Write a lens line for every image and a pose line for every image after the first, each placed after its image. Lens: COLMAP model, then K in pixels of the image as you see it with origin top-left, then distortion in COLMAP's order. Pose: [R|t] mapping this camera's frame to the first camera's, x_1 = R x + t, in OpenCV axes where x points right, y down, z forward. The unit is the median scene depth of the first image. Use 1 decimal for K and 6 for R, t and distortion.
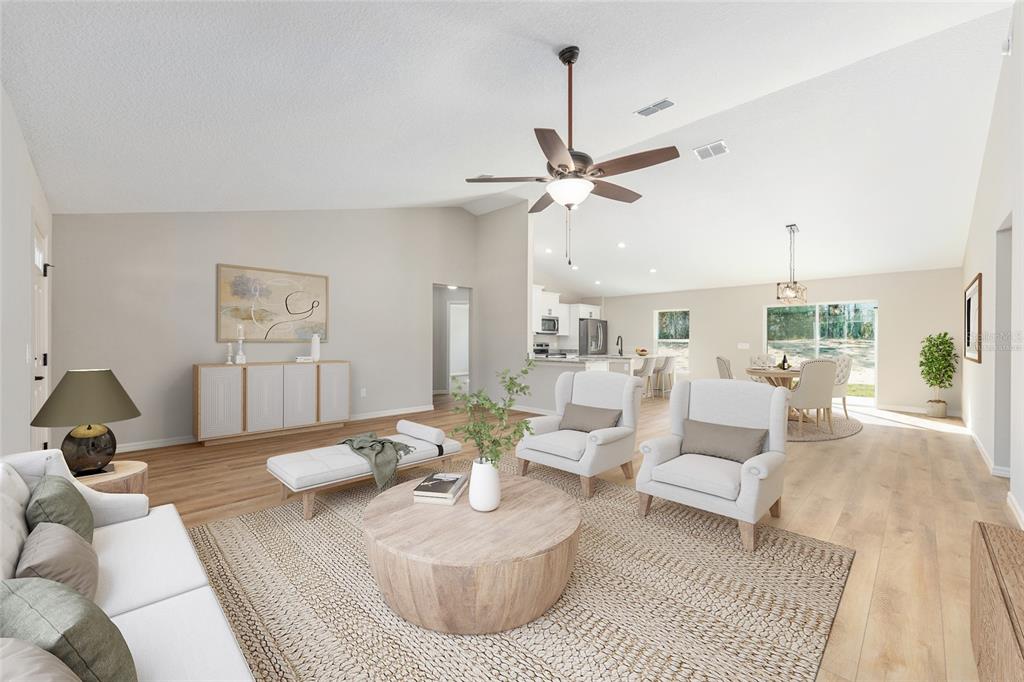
lens RADIAL K [[409.9, 0, 506.6], [0, 409.9, 341.0], [0, 0, 1]] dist [0.001498, 0.000000]
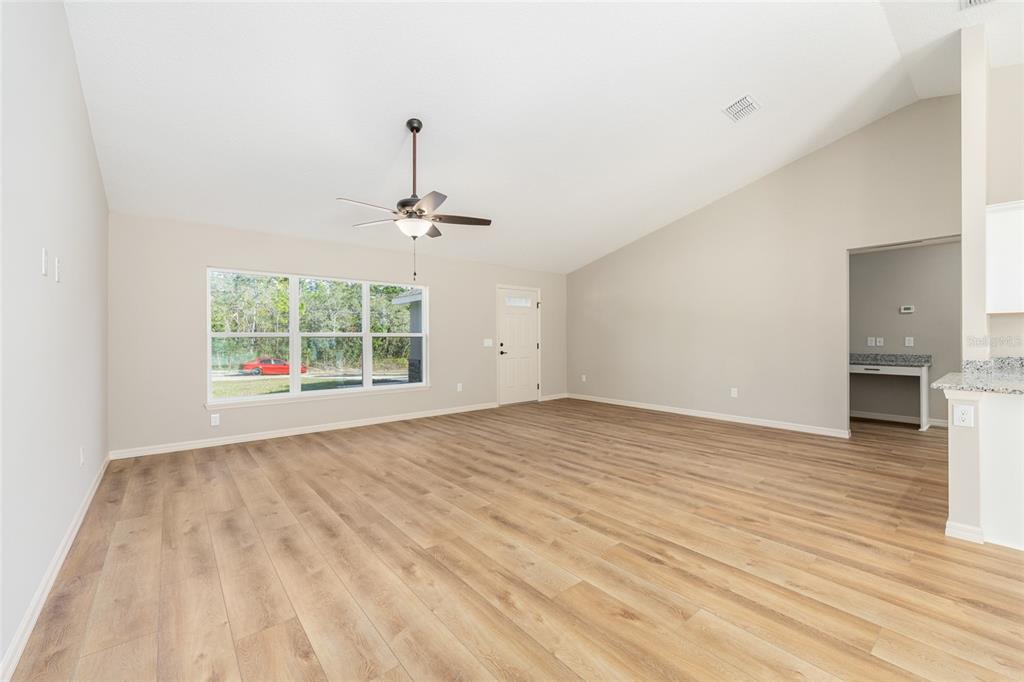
lens RADIAL K [[413.1, 0, 521.0], [0, 413.1, 334.1], [0, 0, 1]] dist [-0.001491, 0.001250]
pose [[-0.072221, -0.009548, -0.997343, 1.324772], [0.005818, 0.999933, -0.009994, 0.003641], [0.997372, -0.006524, -0.072161, 1.293215]]
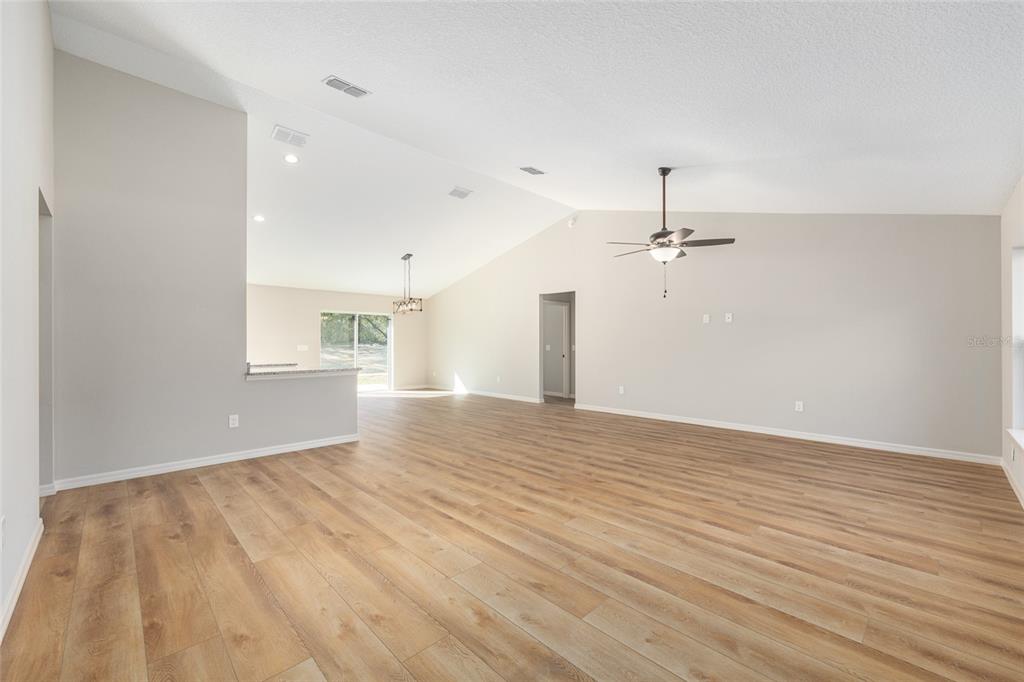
lens RADIAL K [[413.1, 0, 516.6], [0, 413.1, 341.8], [0, 0, 1]] dist [-0.001491, 0.001250]
pose [[0.001980, 0.001126, 0.999997, -1.357306], [-0.000900, 0.999999, -0.001124, -0.005145], [-0.999998, -0.000897, 0.001981, 1.427381]]
